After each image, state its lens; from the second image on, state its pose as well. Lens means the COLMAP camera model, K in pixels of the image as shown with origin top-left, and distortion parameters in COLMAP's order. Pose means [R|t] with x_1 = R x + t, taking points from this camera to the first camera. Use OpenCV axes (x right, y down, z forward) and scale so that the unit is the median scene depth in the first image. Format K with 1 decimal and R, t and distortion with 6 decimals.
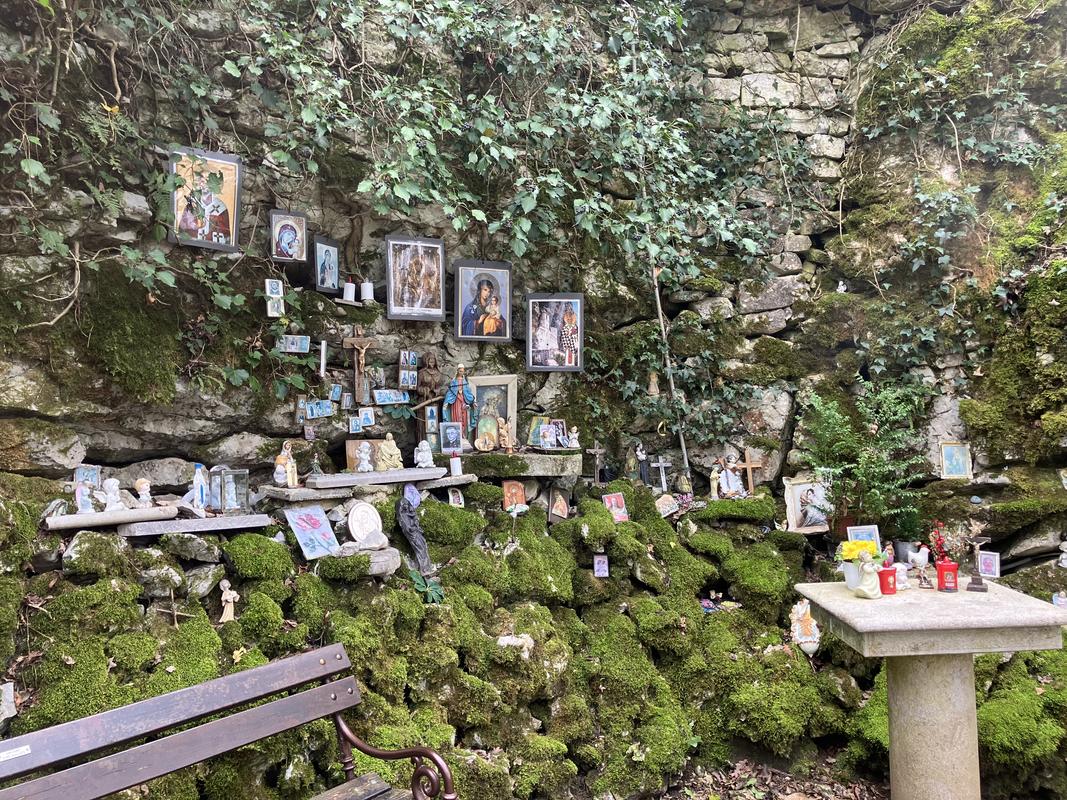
lens RADIAL K [[876.5, 0, 531.6], [0, 876.5, 385.3], [0, 0, 1]] dist [0.012598, -0.001582]
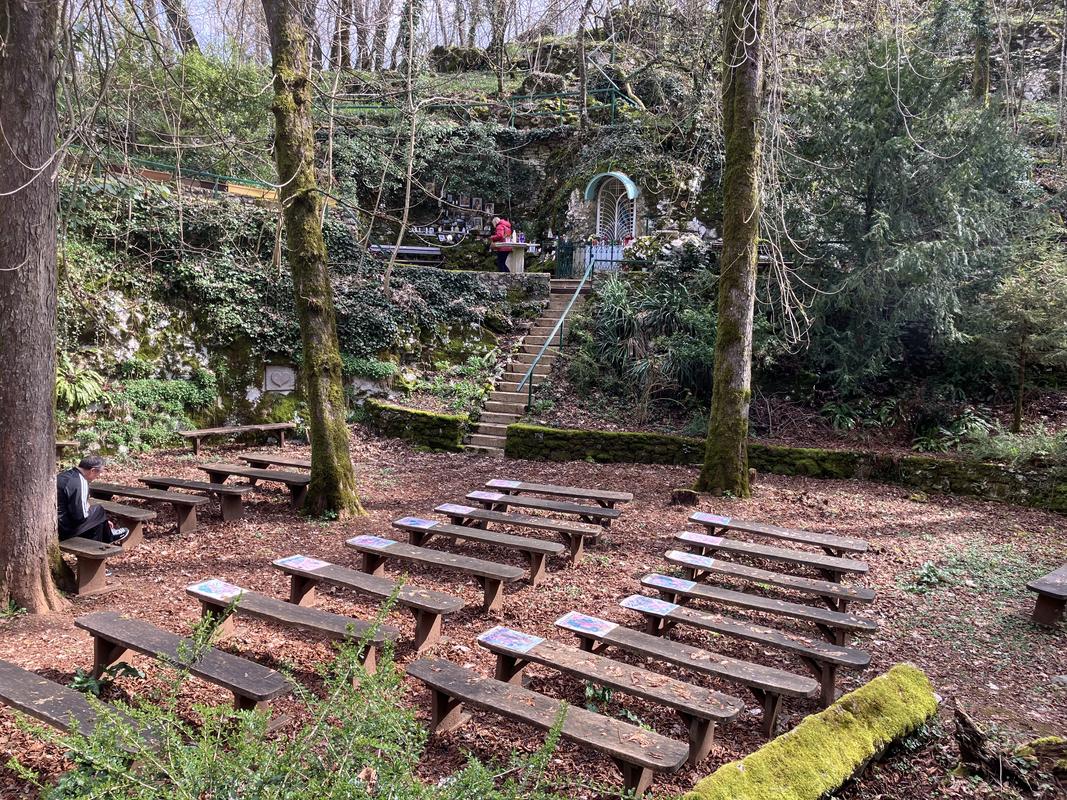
lens RADIAL K [[867.6, 0, 533.5], [0, 867.6, 400.0], [0, 0, 1]] dist [0.095982, -0.001173]
pose [[0.918700, 0.101101, -0.381796, 2.720708], [-0.038894, 0.985142, 0.167279, 0.208451], [0.393036, -0.138830, 0.908983, -4.431356]]
